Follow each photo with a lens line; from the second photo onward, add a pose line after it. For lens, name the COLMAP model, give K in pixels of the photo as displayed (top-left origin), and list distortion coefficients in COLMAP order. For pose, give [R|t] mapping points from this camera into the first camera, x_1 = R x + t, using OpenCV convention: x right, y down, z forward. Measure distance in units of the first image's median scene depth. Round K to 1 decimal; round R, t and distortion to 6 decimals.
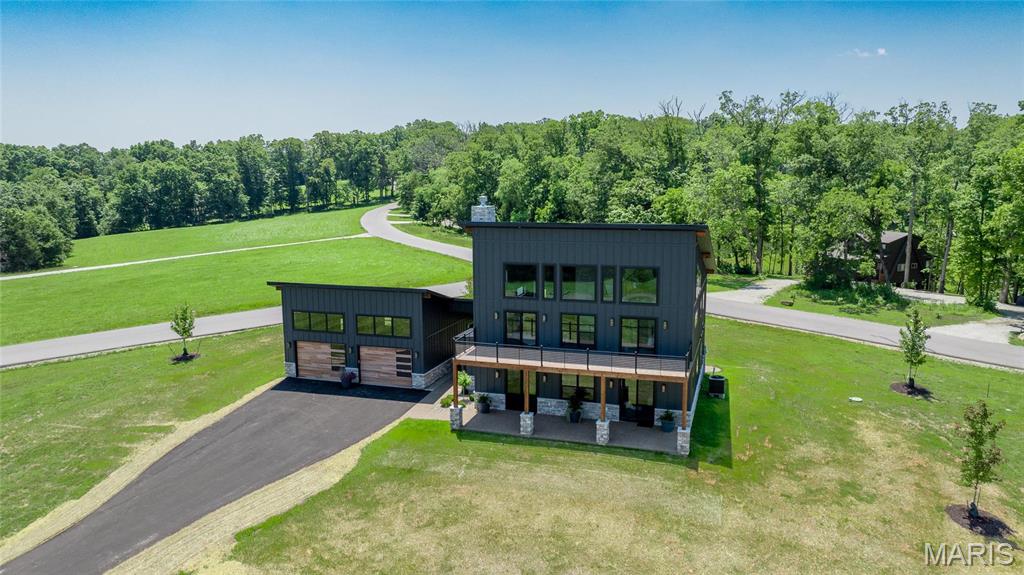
lens RADIAL K [[721.1, 0, 512.1], [0, 721.1, 276.9], [0, 0, 1]] dist [-0.036011, 0.025731]
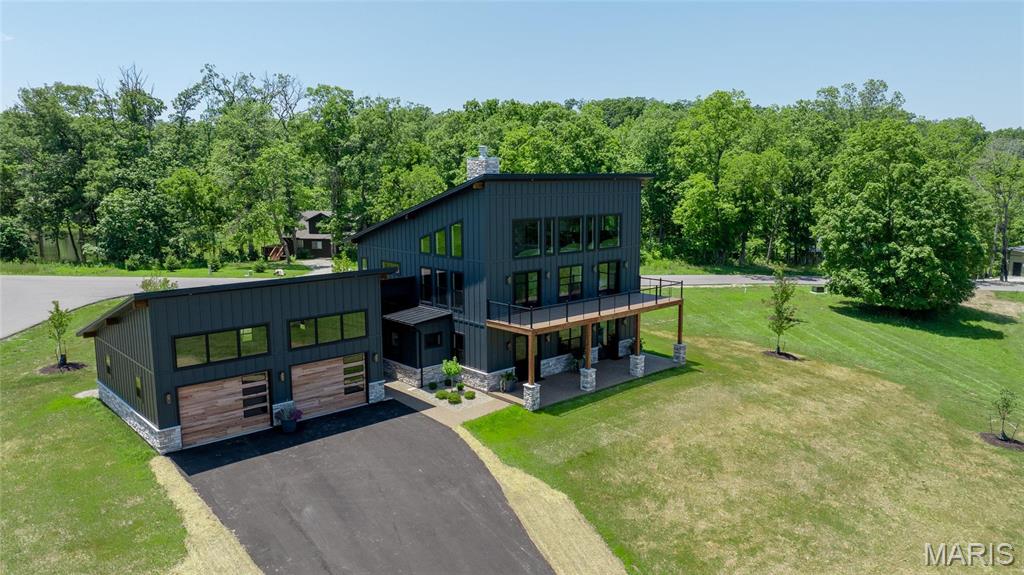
lens RADIAL K [[721.1, 0, 512.1], [0, 721.1, 276.9], [0, 0, 1]] dist [-0.036011, 0.025731]
pose [[0.489872, -0.116362, 0.863994, -0.667434], [0.121398, 0.990502, 0.064569, -0.006553], [-0.863301, 0.073256, 0.499345, 0.463309]]
